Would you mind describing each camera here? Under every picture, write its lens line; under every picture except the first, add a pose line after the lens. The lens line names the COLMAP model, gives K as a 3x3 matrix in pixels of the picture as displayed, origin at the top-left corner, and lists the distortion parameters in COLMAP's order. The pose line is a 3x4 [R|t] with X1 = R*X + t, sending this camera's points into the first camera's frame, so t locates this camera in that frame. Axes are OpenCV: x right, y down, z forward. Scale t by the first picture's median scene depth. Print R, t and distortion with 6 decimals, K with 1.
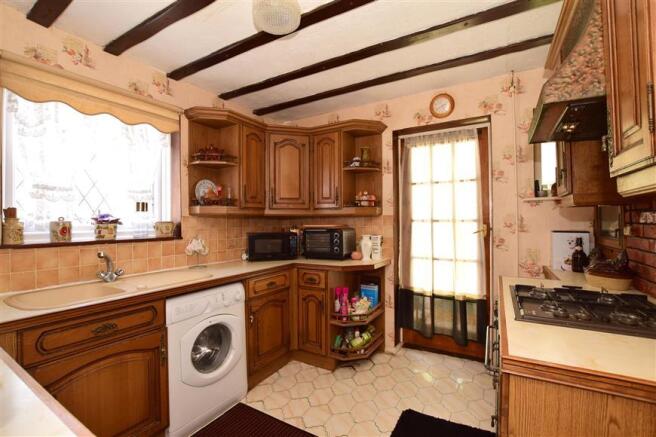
lens RADIAL K [[300.4, 0, 327.6], [0, 300.4, 215.5], [0, 0, 1]] dist [-0.002100, -0.000044]
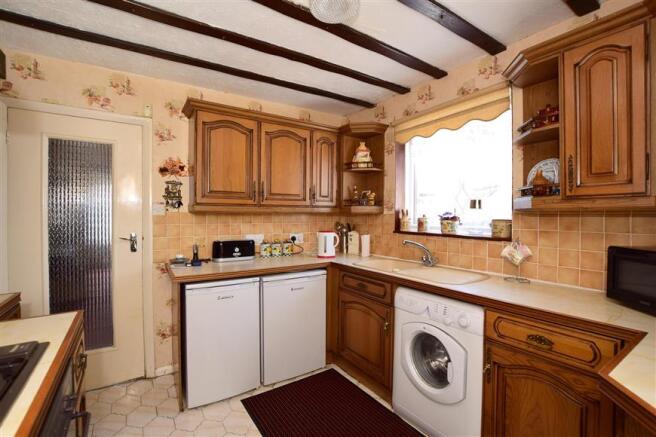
lens RADIAL K [[300.4, 0, 326.5], [0, 300.4, 217.8], [0, 0, 1]] dist [-0.002100, -0.000044]
pose [[-0.422657, 0.013382, -0.906191, 0.523947], [0.014940, 0.999858, 0.007797, 0.001233], [0.906166, -0.010243, -0.422797, 1.025565]]
